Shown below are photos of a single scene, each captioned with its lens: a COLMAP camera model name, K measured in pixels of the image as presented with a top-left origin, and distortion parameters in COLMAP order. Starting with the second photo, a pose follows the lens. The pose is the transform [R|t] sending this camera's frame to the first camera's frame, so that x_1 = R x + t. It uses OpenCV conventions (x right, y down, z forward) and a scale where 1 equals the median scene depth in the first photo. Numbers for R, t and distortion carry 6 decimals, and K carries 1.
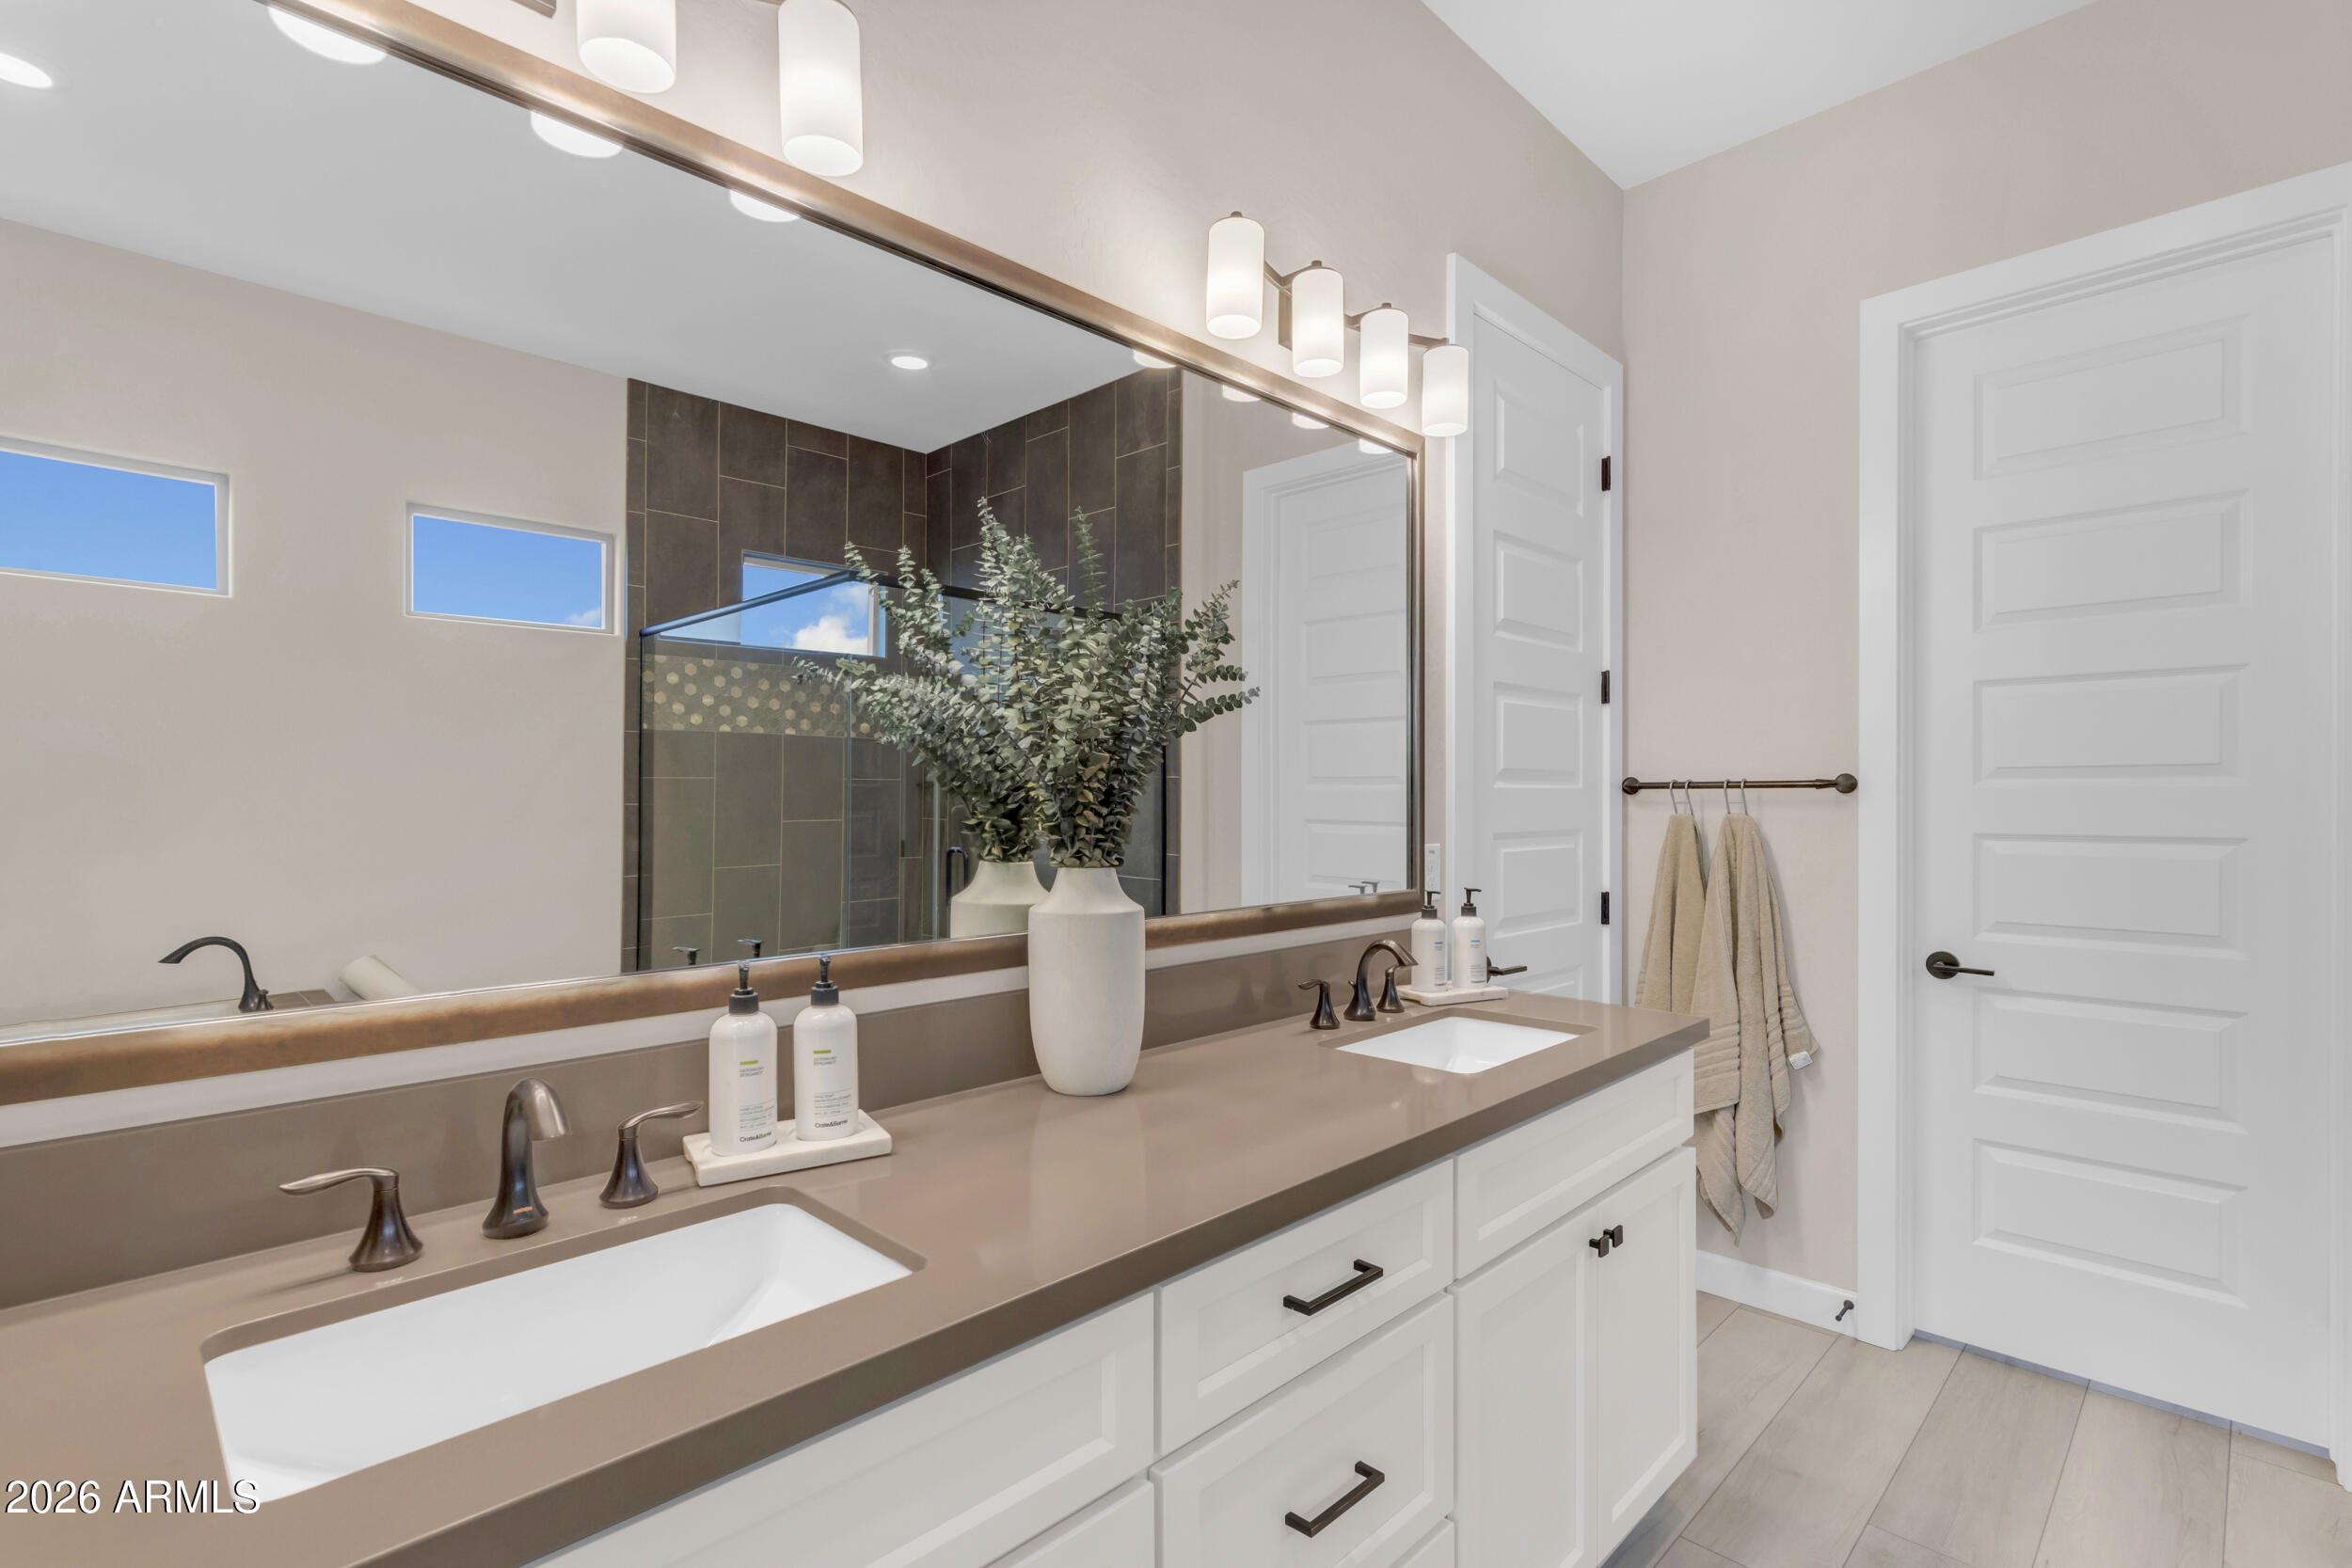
lens RADIAL K [[1089.7, 0, 1180.9], [0, 1089.7, 804.0], [0, 0, 1]] dist [0.002727, 0.001264]
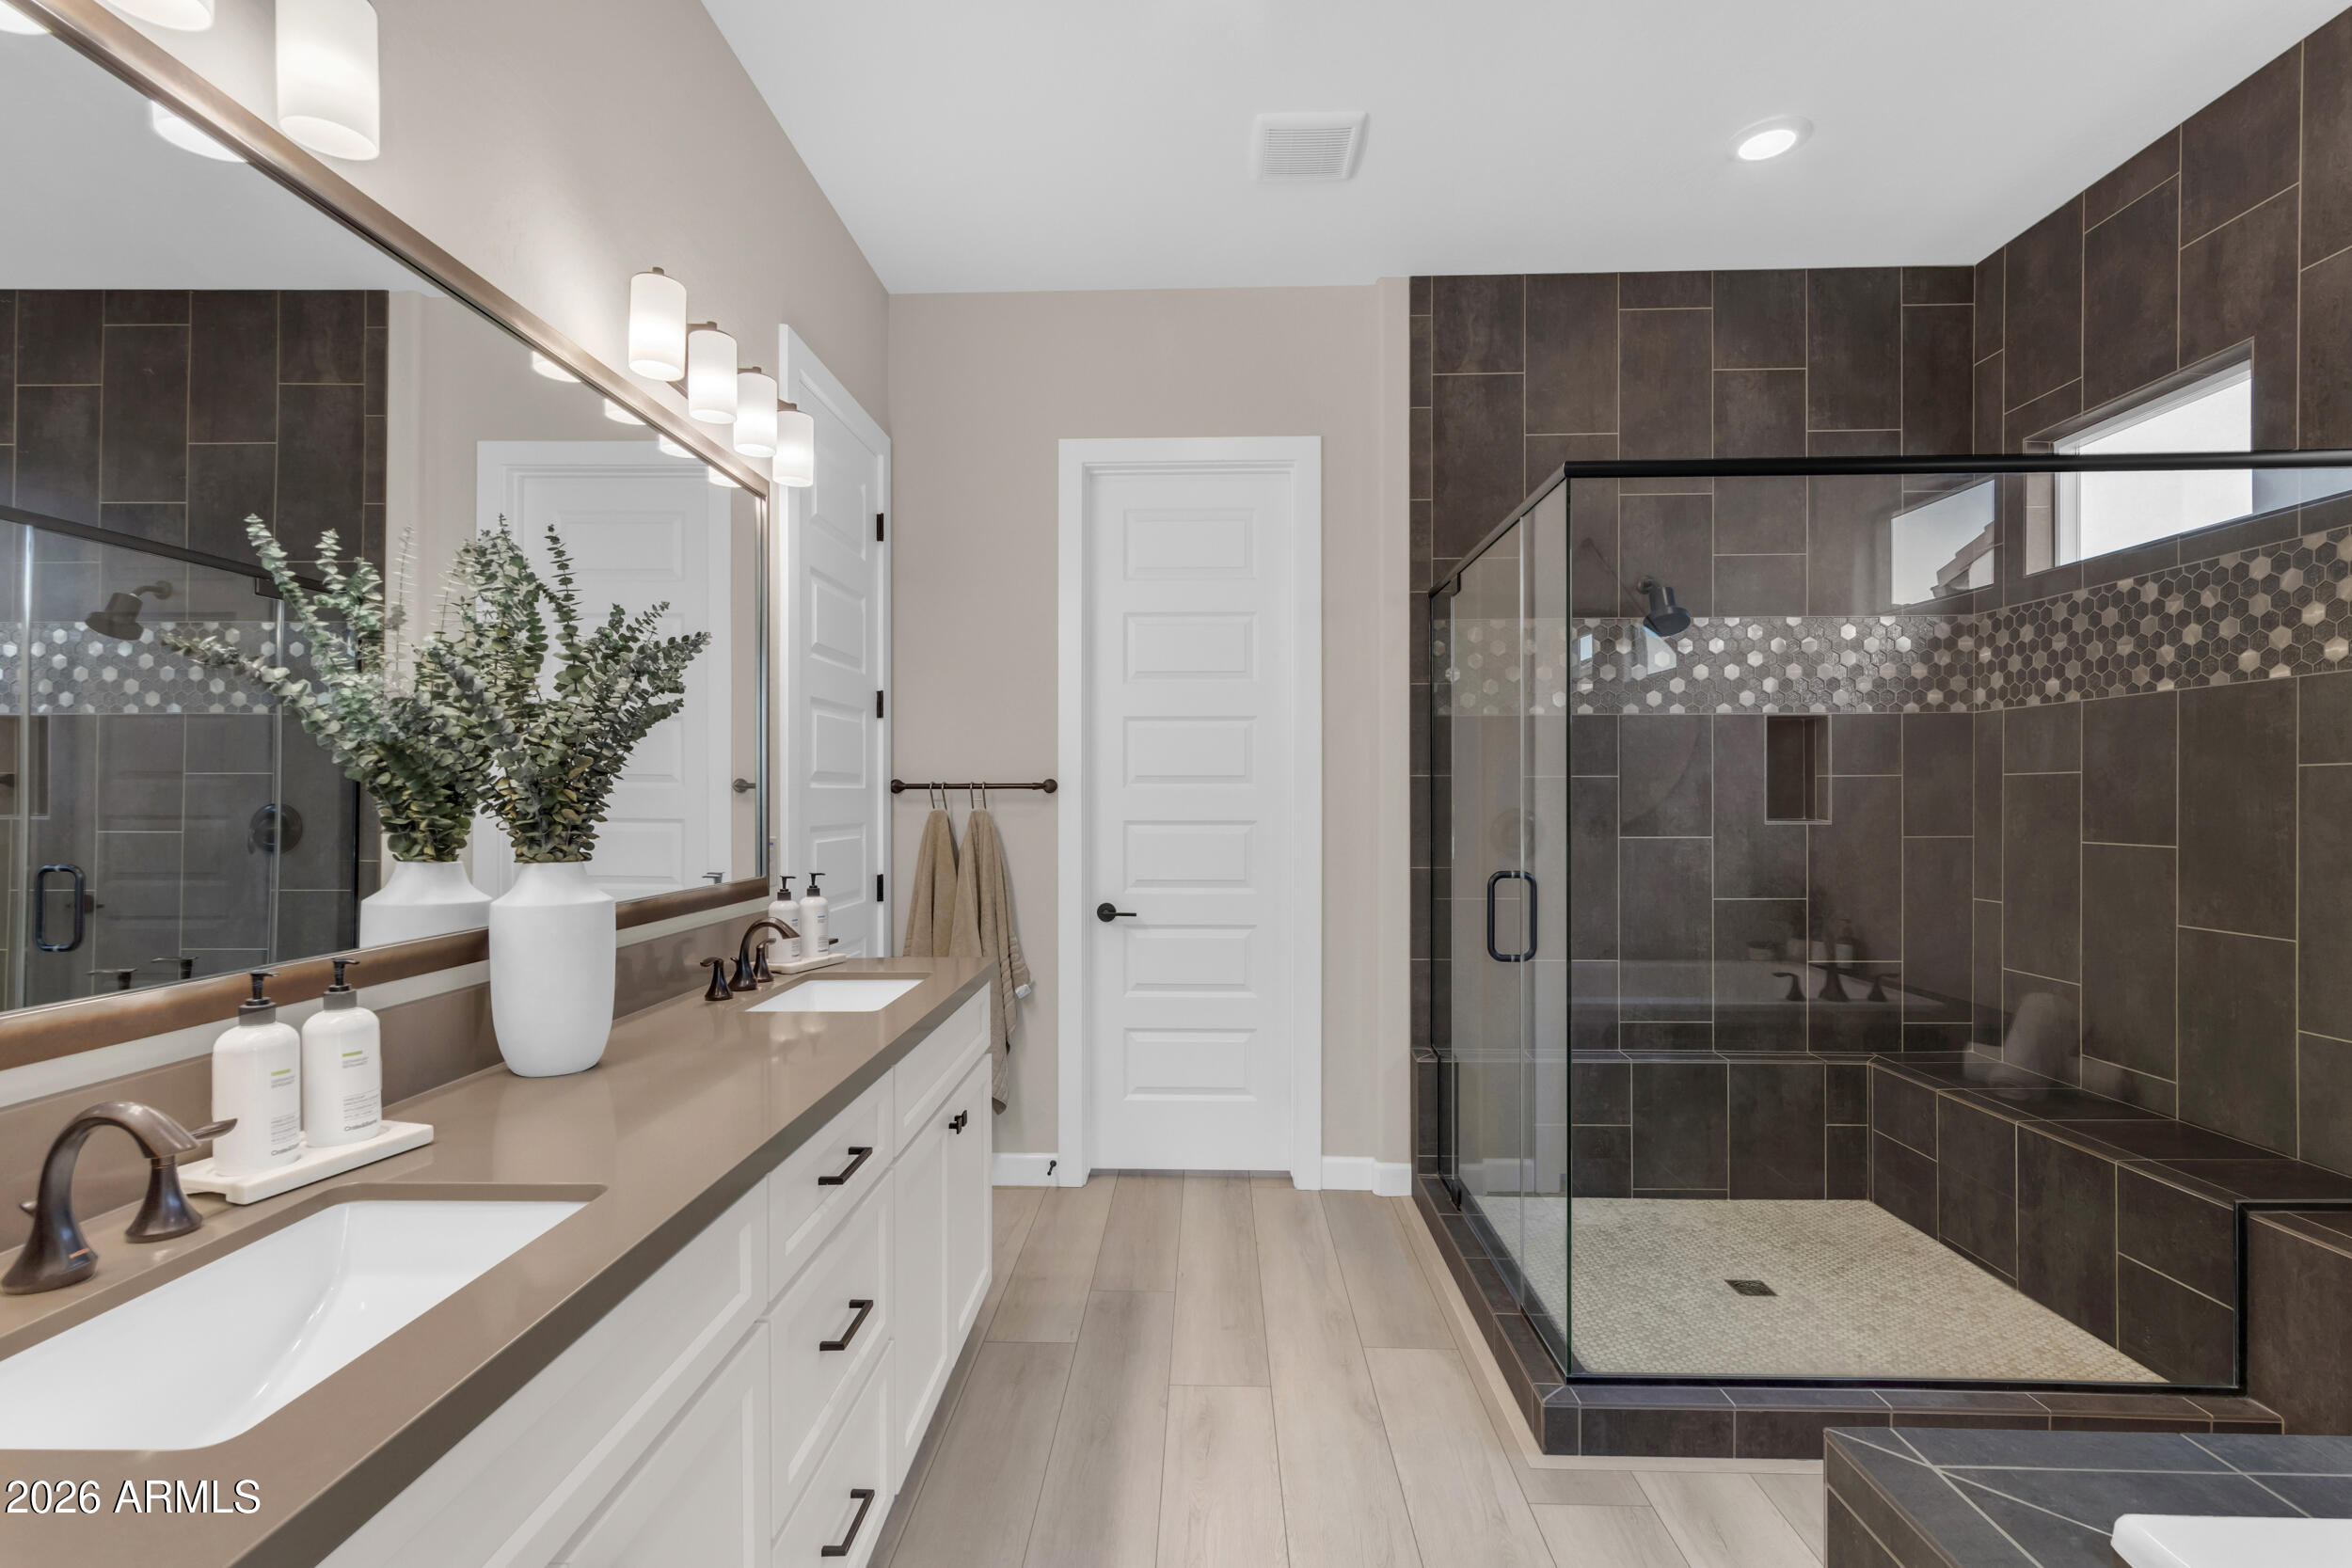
lens RADIAL K [[1089.7, 0, 1184.8], [0, 1089.7, 800.5], [0, 0, 1]] dist [0.002727, 0.001264]
pose [[0.723832, -0.002553, 0.689972, -0.254292], [0.003119, 0.999995, 0.000427, -0.000402], [-0.689970, 0.001843, 0.723836, -0.131540]]
